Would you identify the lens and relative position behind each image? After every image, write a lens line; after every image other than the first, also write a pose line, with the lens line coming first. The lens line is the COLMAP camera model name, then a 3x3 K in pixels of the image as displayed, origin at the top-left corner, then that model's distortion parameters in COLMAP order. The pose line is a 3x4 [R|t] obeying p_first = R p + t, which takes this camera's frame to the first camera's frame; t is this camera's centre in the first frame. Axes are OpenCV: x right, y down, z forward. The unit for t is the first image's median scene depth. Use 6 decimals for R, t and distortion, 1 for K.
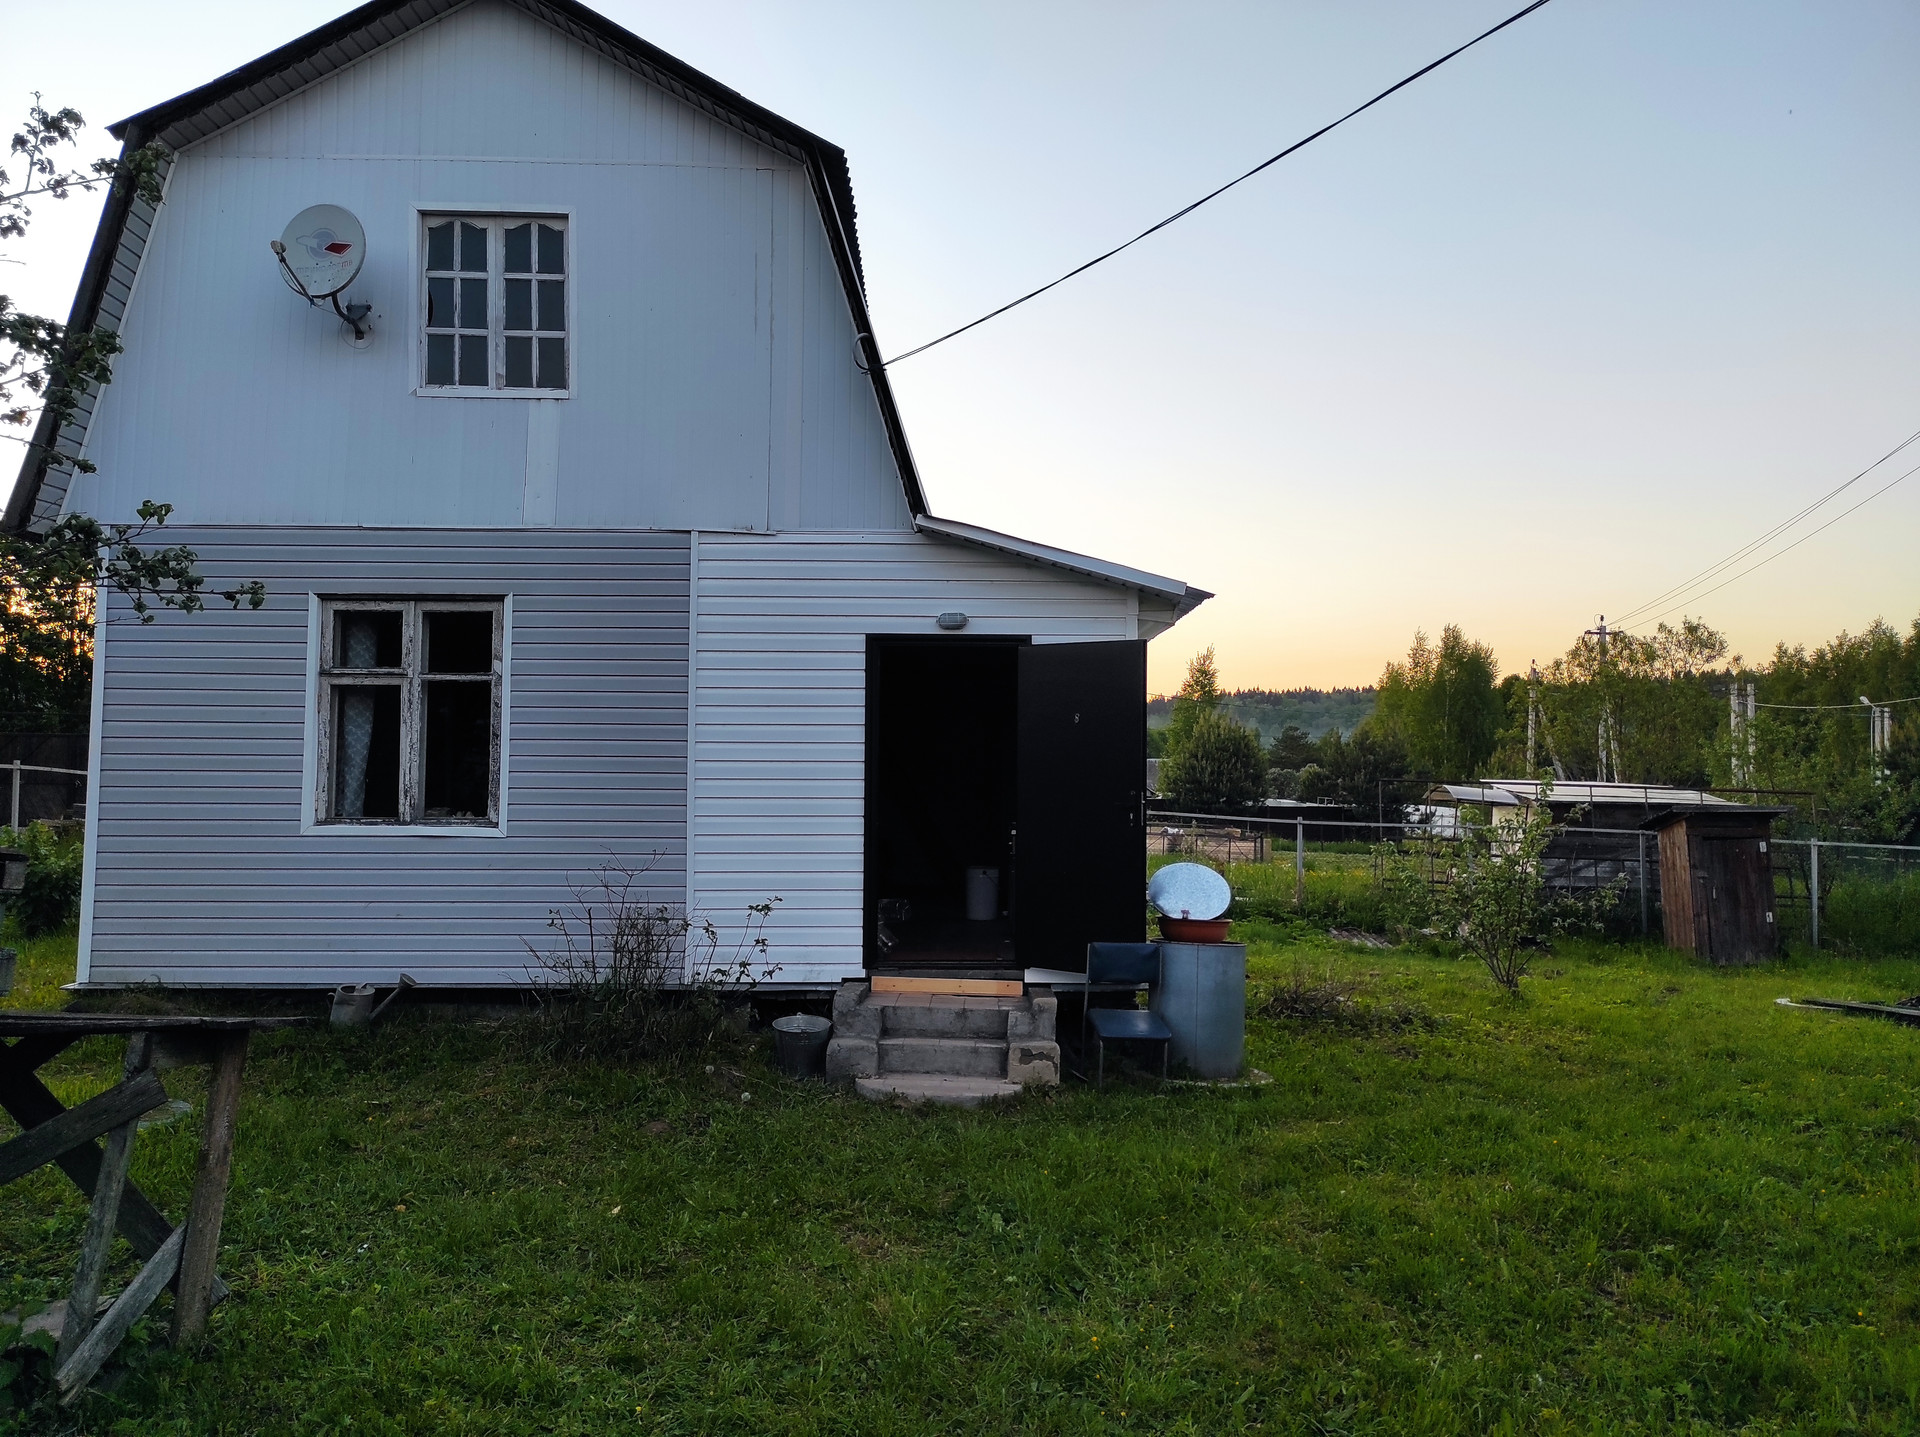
lens RADIAL K [[1410.8, 0, 961.9], [0, 1410.8, 717.9], [0, 0, 1]] dist [0.061447, -0.038835]
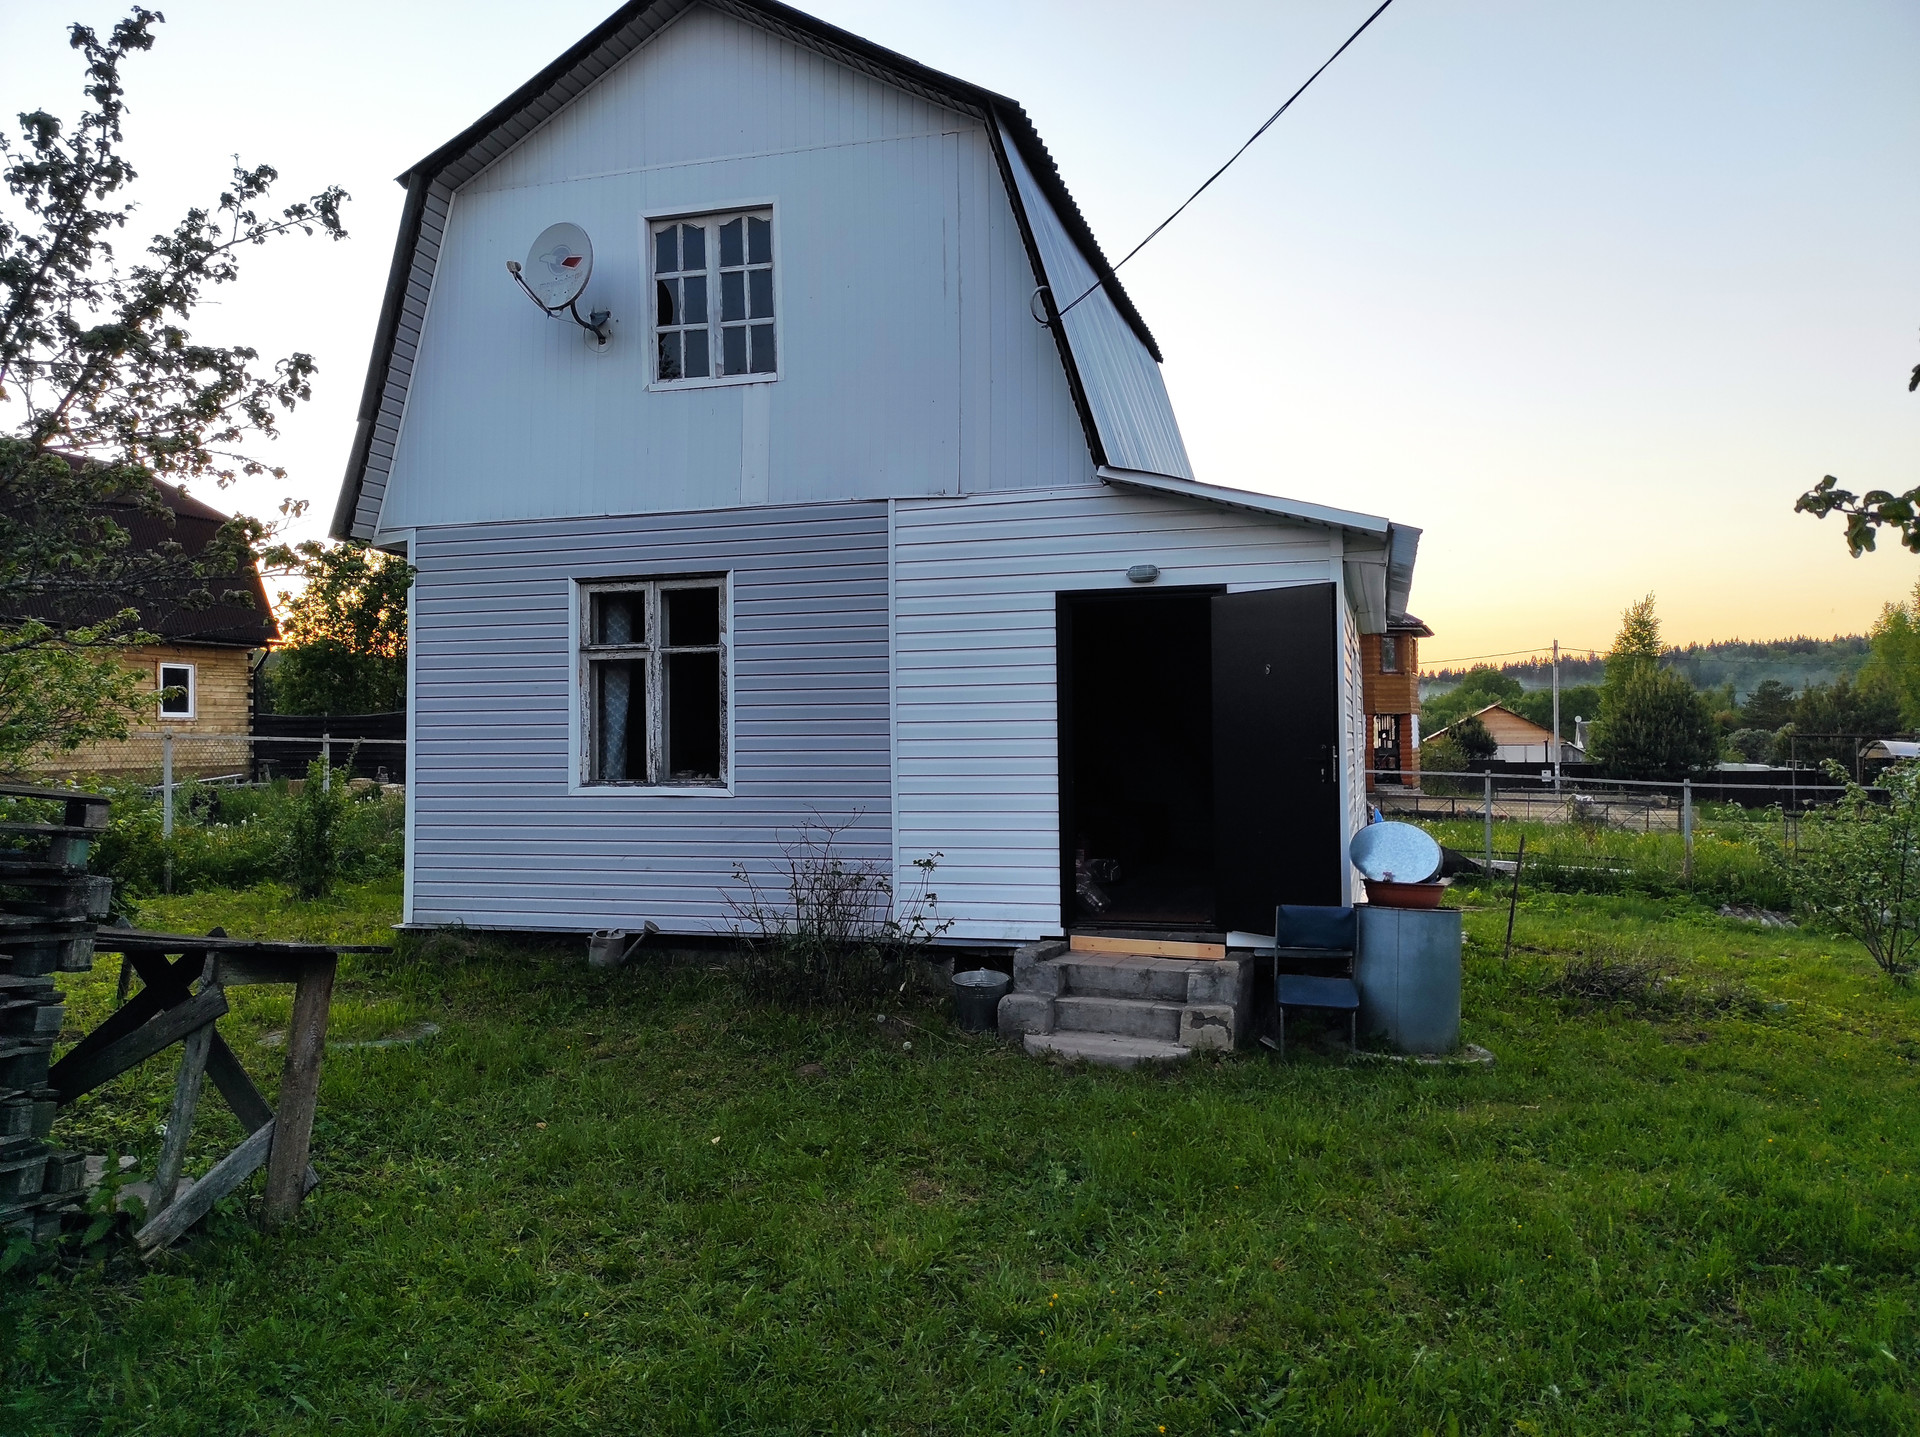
lens RADIAL K [[1410.8, 0, 962.6], [0, 1410.8, 722.2], [0, 0, 1]] dist [0.061447, -0.038835]
pose [[0.956509, -0.019862, -0.291025, 0.157679], [0.026665, 0.999456, 0.019427, 0.011462], [0.290480, -0.026343, 0.956518, 0.030181]]
